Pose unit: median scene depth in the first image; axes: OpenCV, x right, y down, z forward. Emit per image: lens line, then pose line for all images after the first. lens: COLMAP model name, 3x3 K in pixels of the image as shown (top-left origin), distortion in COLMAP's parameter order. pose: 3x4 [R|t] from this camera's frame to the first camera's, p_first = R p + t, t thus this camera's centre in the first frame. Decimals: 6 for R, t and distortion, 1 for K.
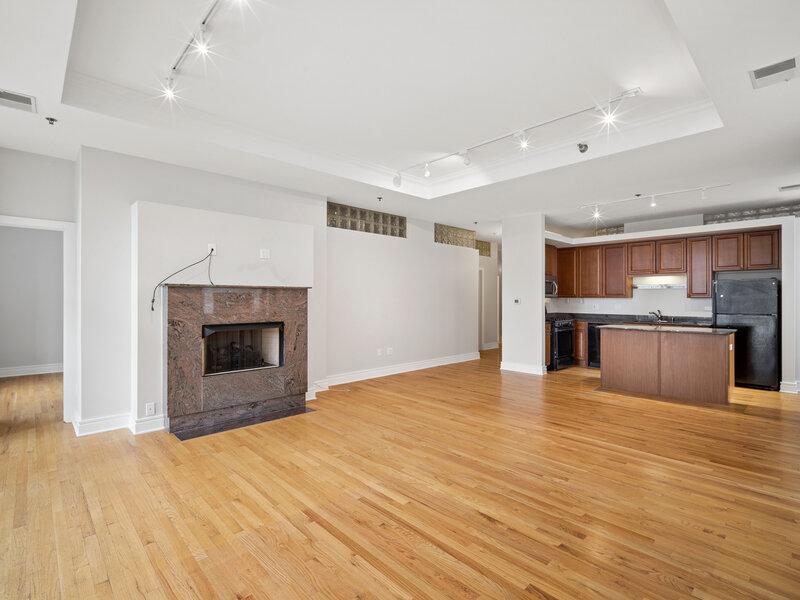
lens RADIAL K [[389.7, 0, 400.3], [0, 389.7, 297.1], [0, 0, 1]] dist [-0.001815, -0.000101]
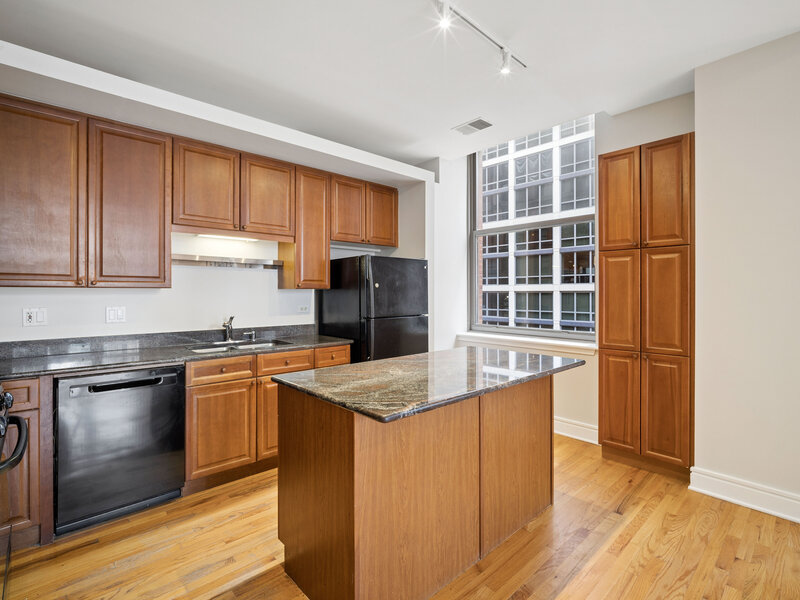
lens RADIAL K [[390.8, 0, 401.3], [0, 390.8, 294.0], [0, 0, 1]] dist [-0.010978, 0.000521]
pose [[0.018858, -0.004833, 0.999810, 0.235428], [-0.002521, 0.999985, 0.004881, 0.005892], [-0.999819, -0.002612, 0.018846, 0.816242]]
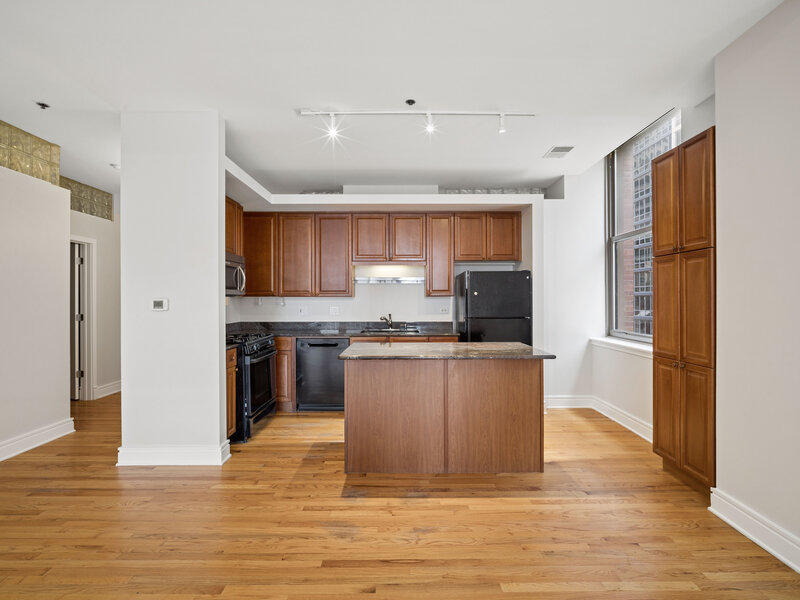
lens RADIAL K [[389.7, 0, 400.3], [0, 389.7, 297.1], [0, 0, 1]] dist [-0.001815, -0.000101]
pose [[0.688758, -0.001612, 0.724990, 0.170431], [0.002669, 0.999996, -0.000313, 0.003218], [-0.724986, 0.002150, 0.688760, 0.509499]]
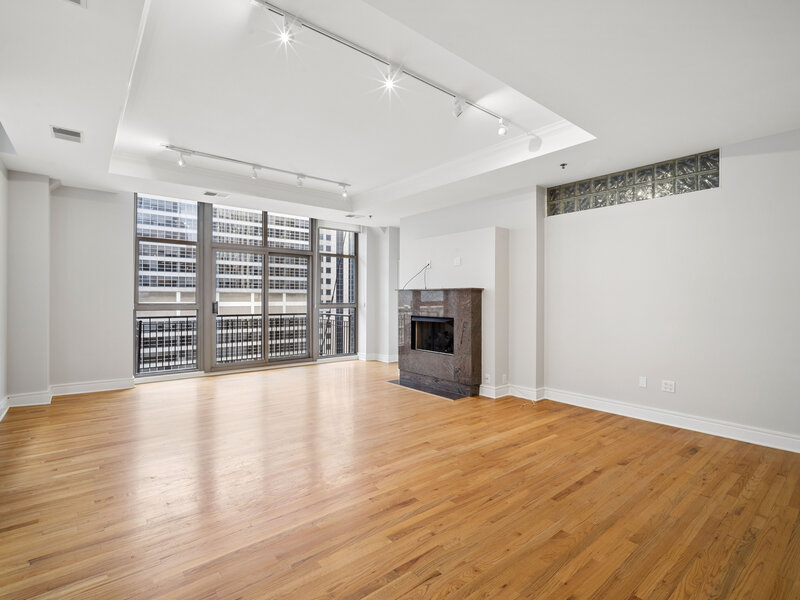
lens RADIAL K [[390.8, 0, 401.3], [0, 390.8, 294.0], [0, 0, 1]] dist [-0.010978, 0.000521]
pose [[-0.072336, -0.014892, -0.997269, 0.590311], [-0.001350, 0.999889, -0.014833, 0.005575], [0.997379, 0.000273, -0.072348, 0.610927]]
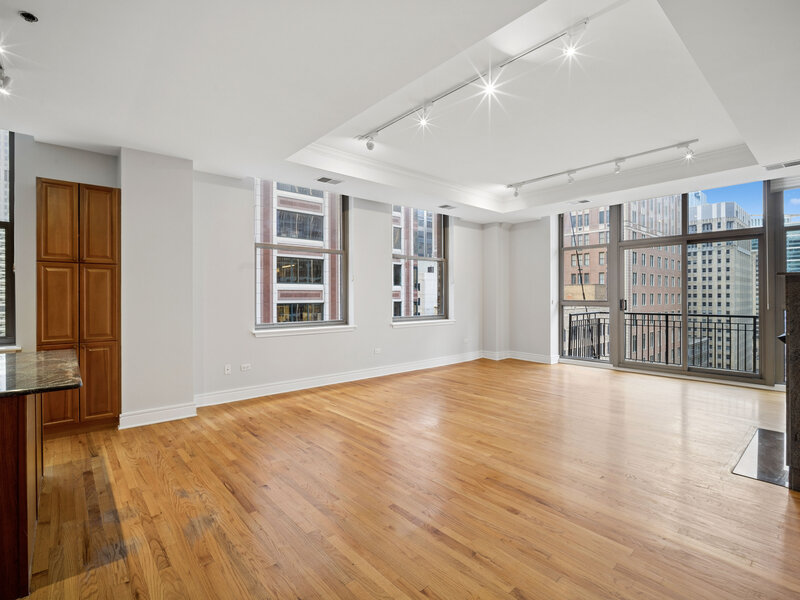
lens RADIAL K [[390.8, 0, 401.3], [0, 390.8, 294.0], [0, 0, 1]] dist [-0.010978, 0.000521]
pose [[-0.999220, 0.000315, 0.039495, 0.190002], [0.000009, 0.999970, -0.007757, 0.005613], [-0.039496, -0.007751, -0.999190, 1.080133]]
